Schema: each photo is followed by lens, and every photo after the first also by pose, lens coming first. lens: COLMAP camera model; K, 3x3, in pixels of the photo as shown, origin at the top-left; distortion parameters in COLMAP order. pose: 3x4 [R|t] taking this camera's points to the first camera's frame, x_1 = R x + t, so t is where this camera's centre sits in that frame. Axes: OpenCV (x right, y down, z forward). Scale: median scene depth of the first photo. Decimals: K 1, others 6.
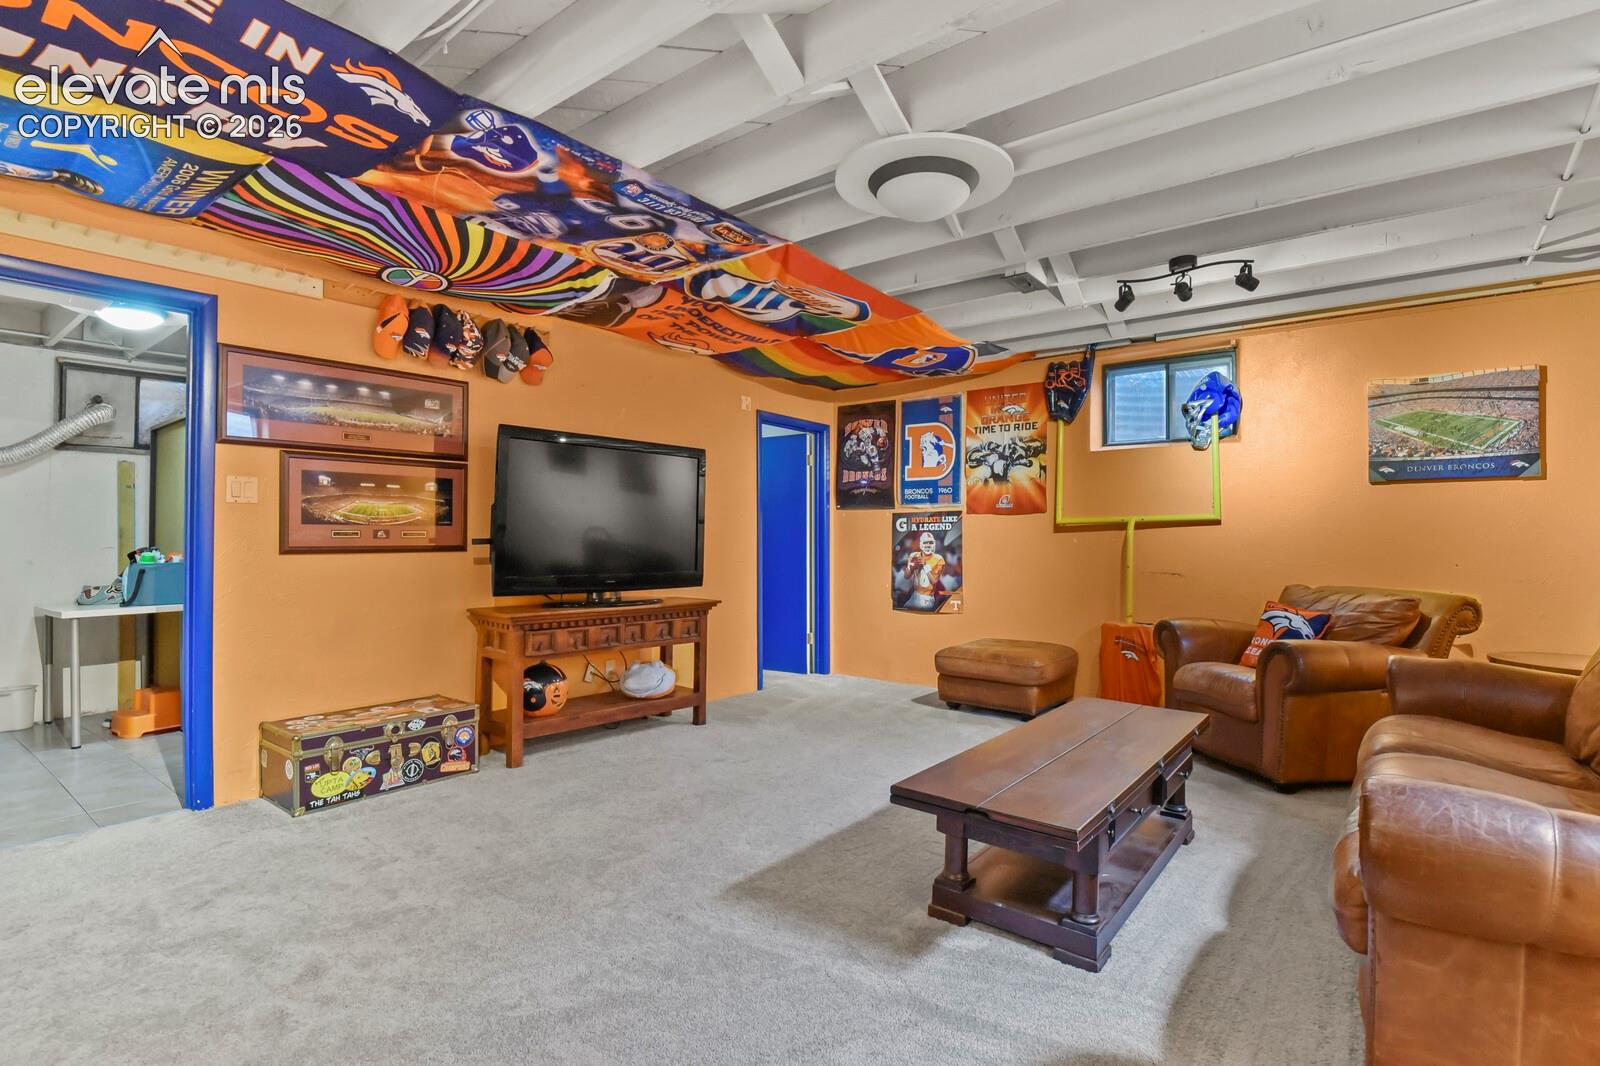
lens RADIAL K [[775.2, 0, 809.1], [0, 775.2, 528.5], [0, 0, 1]] dist [-0.003944, -0.006334]
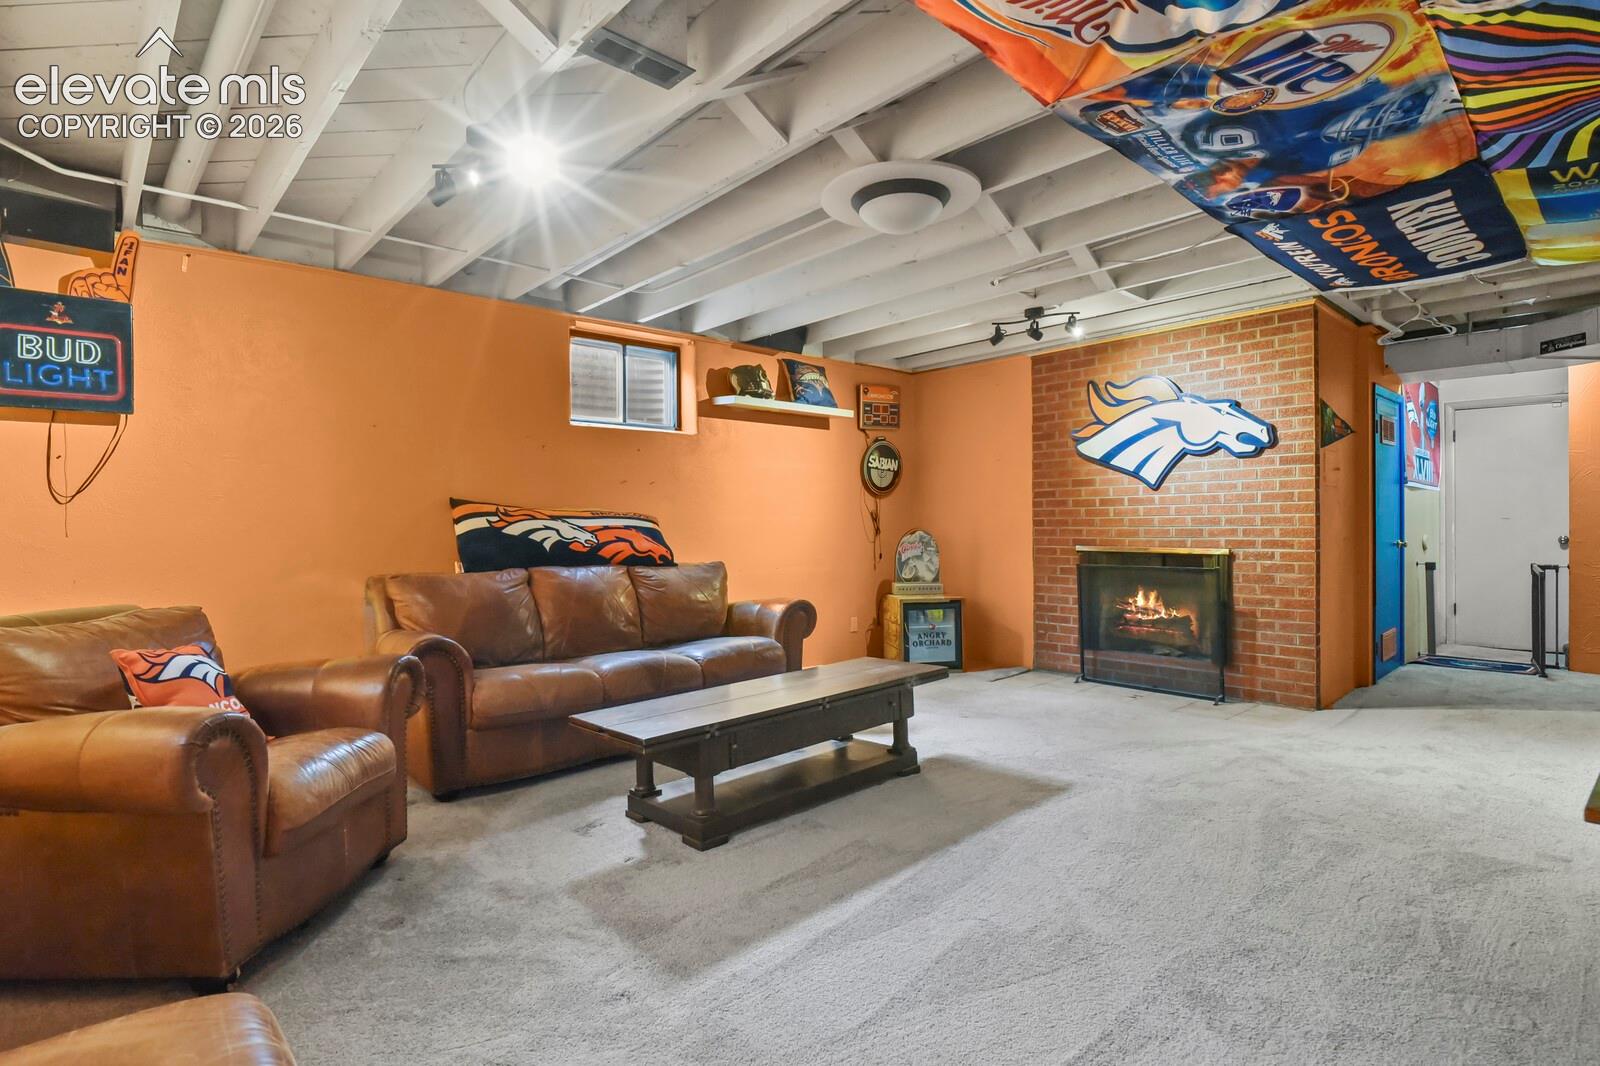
lens RADIAL K [[775.2, 0, 809.1], [0, 775.2, 528.5], [0, 0, 1]] dist [-0.003944, -0.006334]
pose [[-0.985366, 0.001467, 0.170443, 0.082726], [0.002535, 0.999978, 0.006049, 0.020139], [-0.170430, 0.006393, -0.985349, 1.989549]]
